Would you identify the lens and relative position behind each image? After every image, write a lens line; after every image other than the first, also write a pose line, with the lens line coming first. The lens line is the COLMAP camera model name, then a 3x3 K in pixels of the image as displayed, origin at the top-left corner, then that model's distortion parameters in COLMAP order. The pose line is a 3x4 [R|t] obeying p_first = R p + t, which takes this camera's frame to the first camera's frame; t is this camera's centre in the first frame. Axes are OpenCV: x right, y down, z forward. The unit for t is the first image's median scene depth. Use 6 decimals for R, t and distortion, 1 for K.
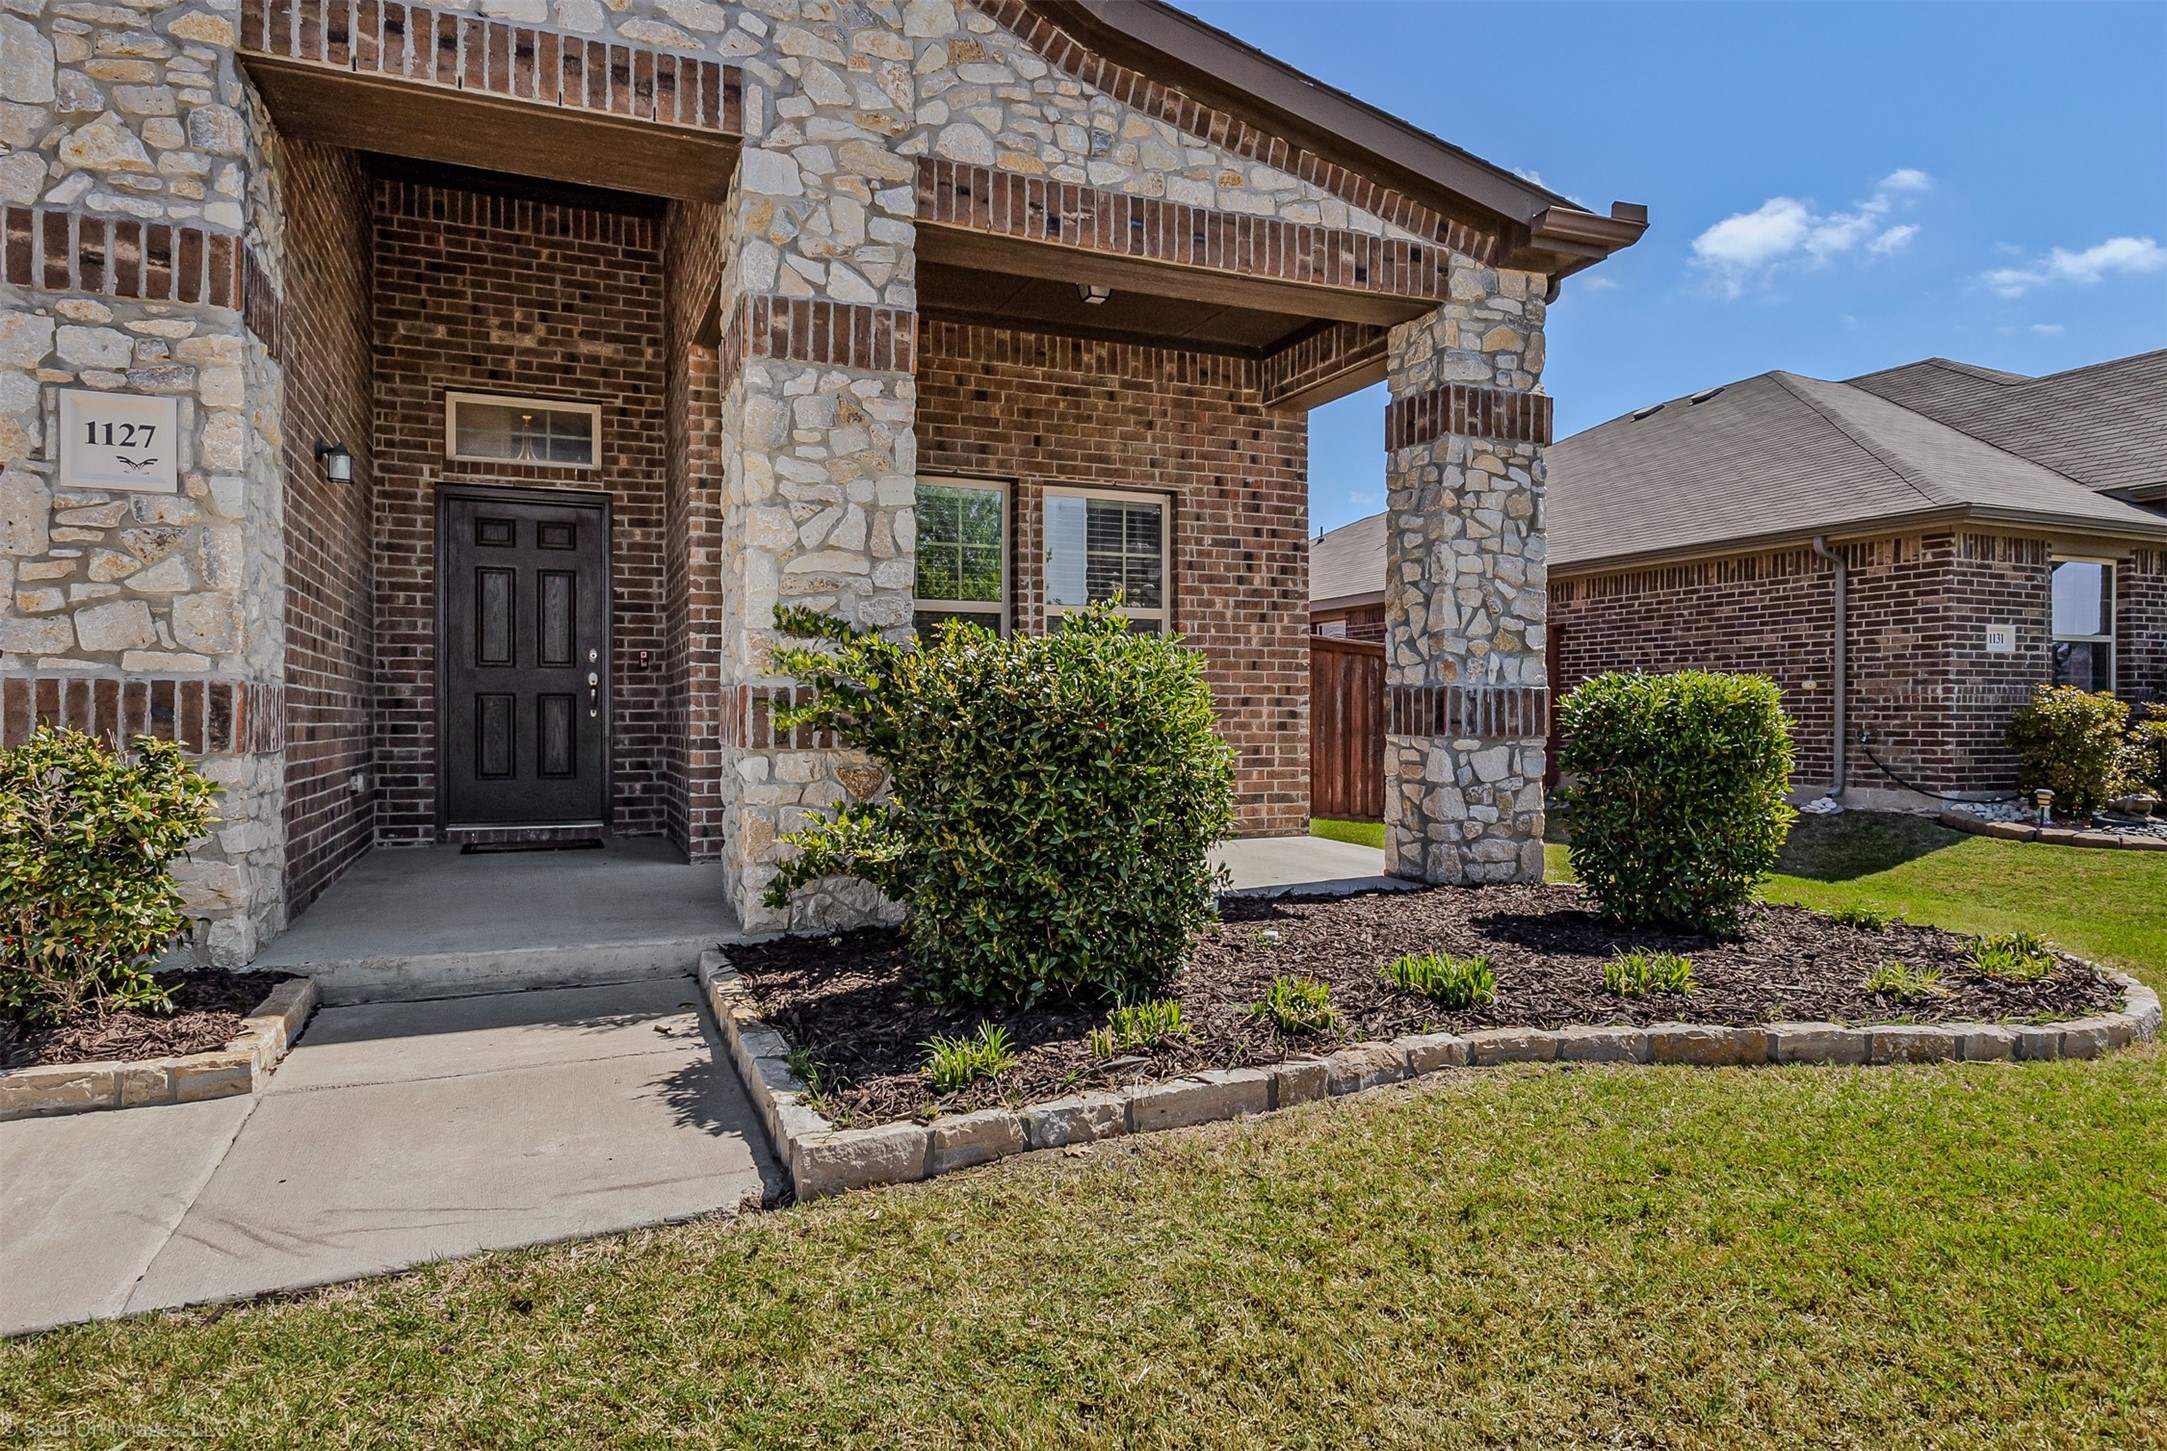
lens RADIAL K [[1273.5, 0, 1082.2], [0, 1273.5, 725.0], [0, 0, 1]] dist [0.004522, -0.007844]
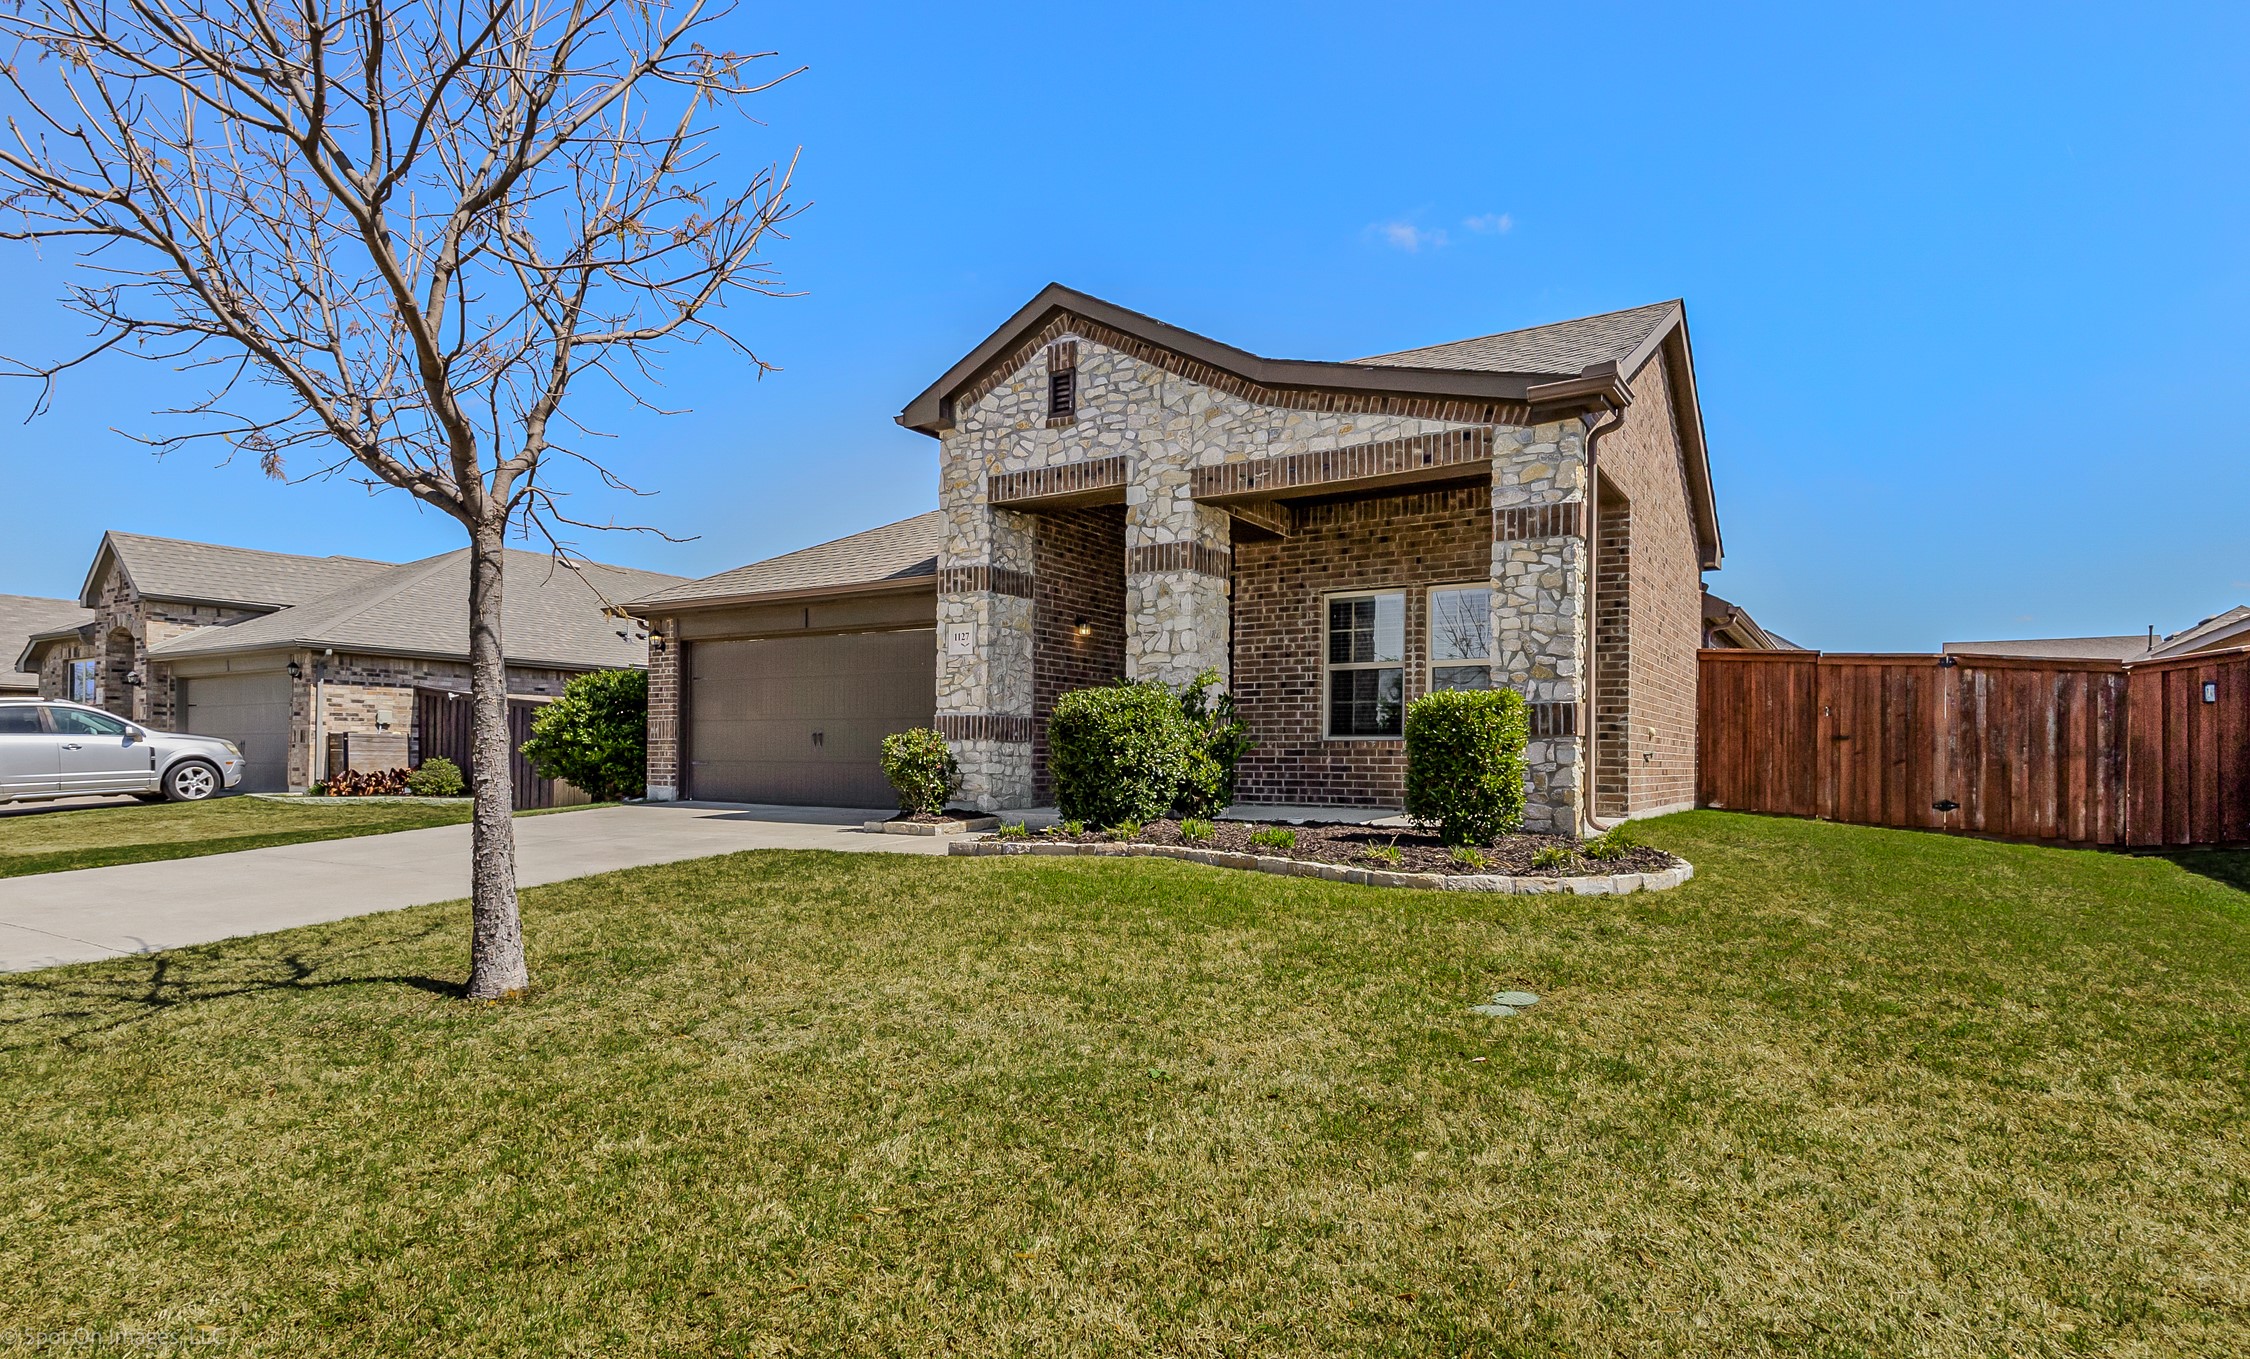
lens RADIAL K [[1181.6, 0, 1118.8], [0, 1181.6, 746.9], [0, 0, 1]] dist [0.000643, -0.000180]
pose [[0.555856, -0.002697, -0.831274, 1.241250], [-0.013596, 0.999831, -0.012335, 0.047676], [0.831168, 0.018159, 0.555725, -0.185528]]
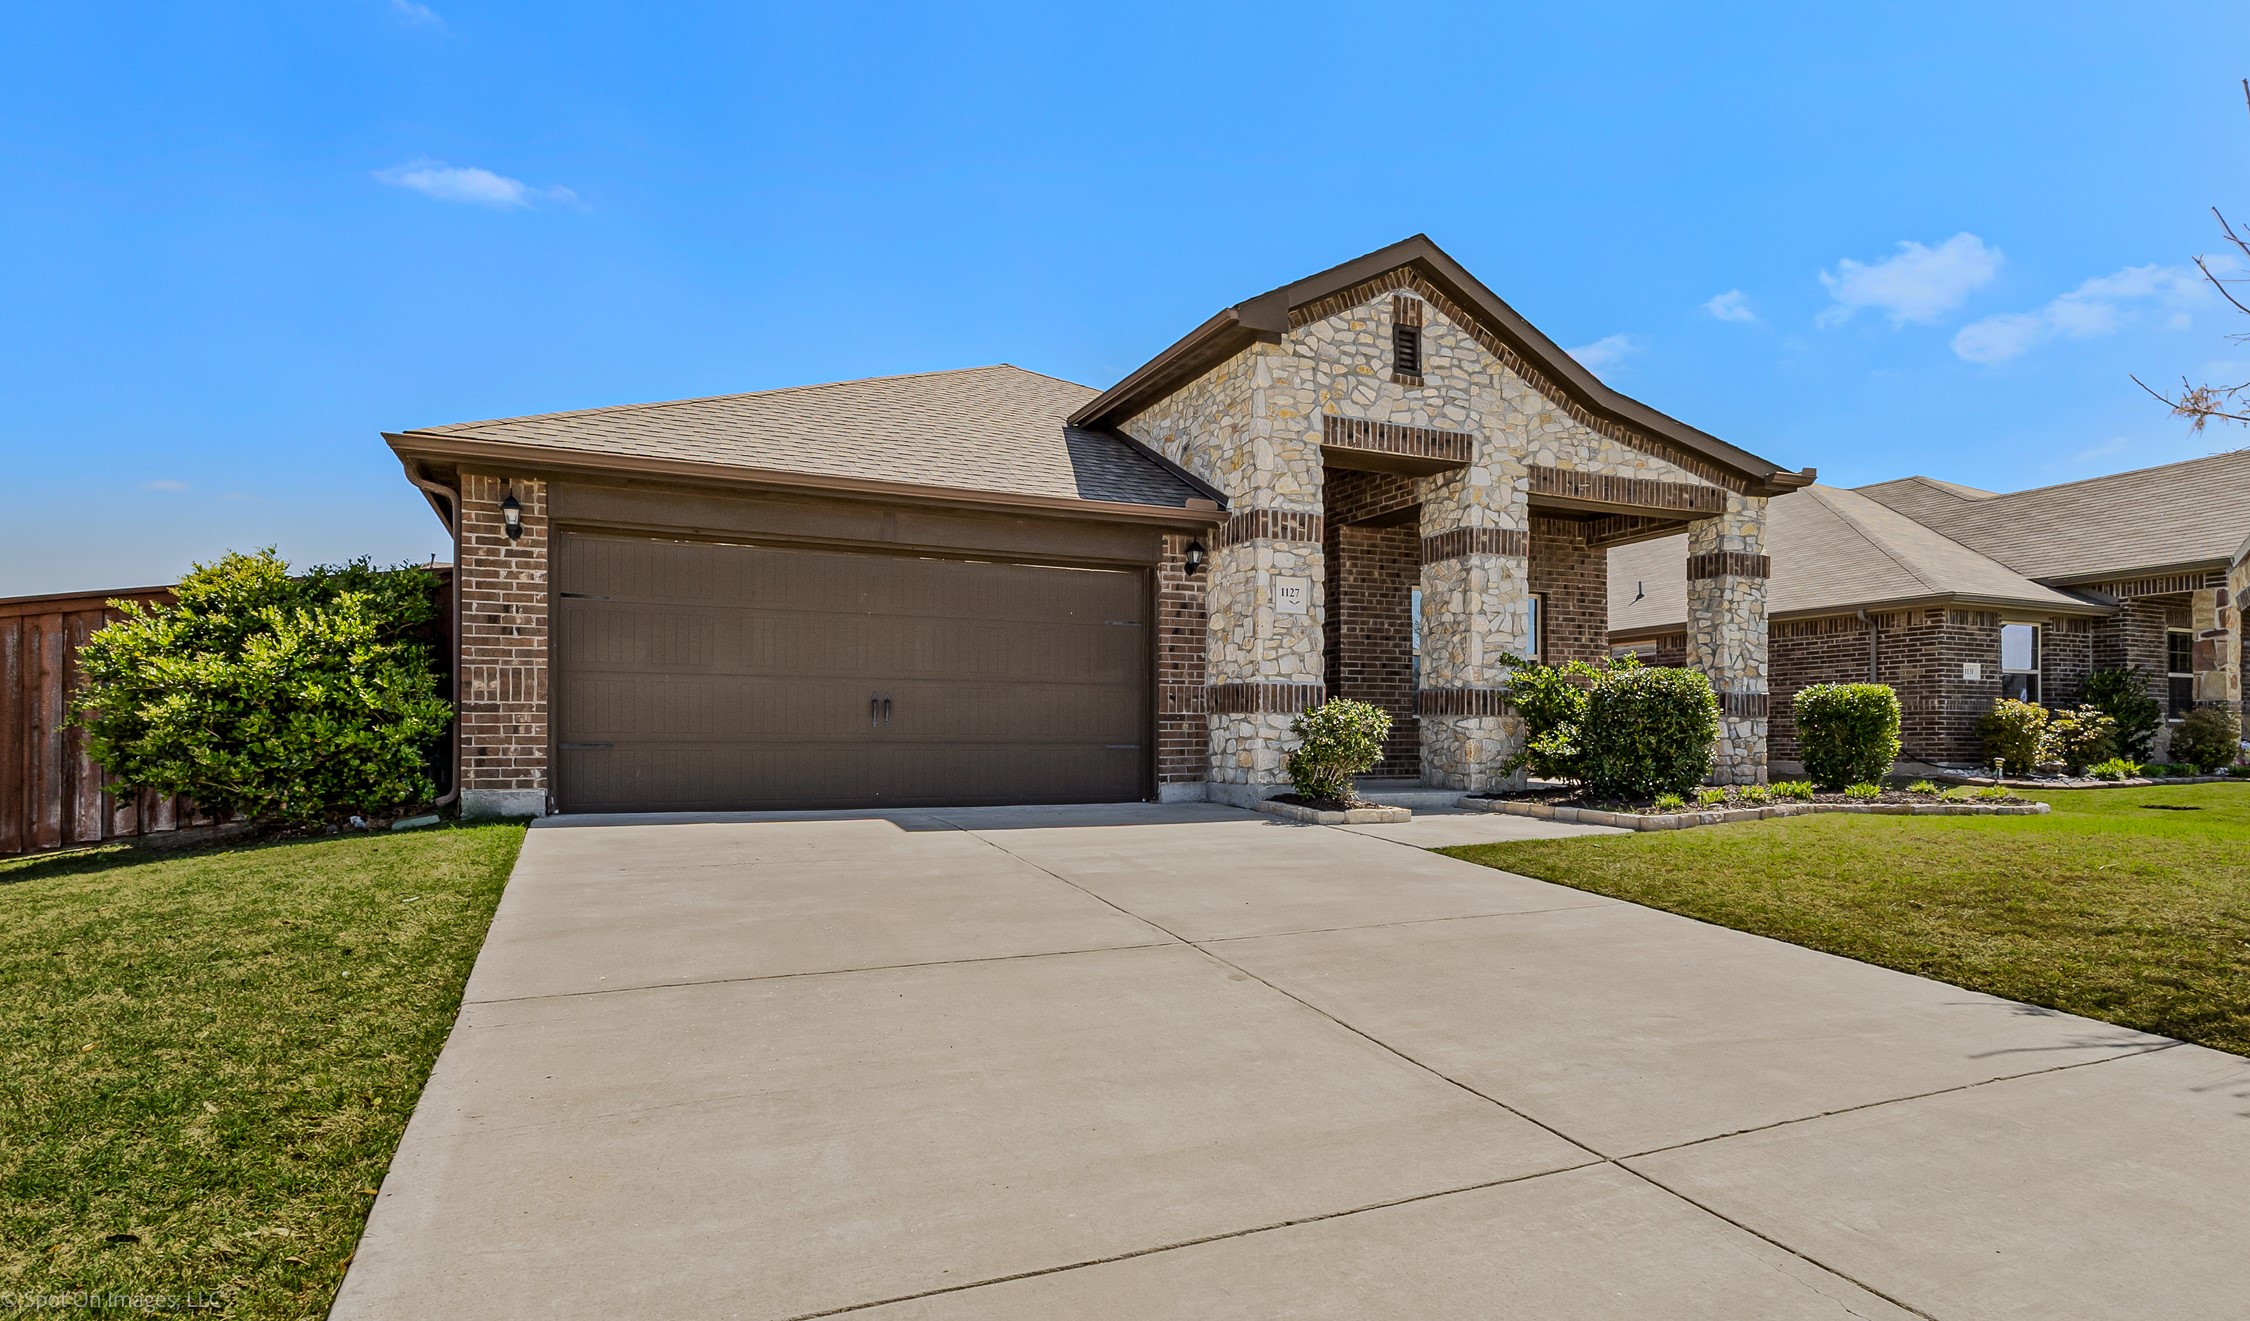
lens RADIAL K [[1212.9, 0, 1109.9], [0, 1212.9, 742.3], [0, 0, 1]] dist [0.005466, 0.001220]
pose [[0.999761, -0.000459, 0.021846, -0.797135], [0.000707, 0.999935, -0.011380, 0.076461], [-0.021839, 0.011393, 0.999697, -1.021777]]
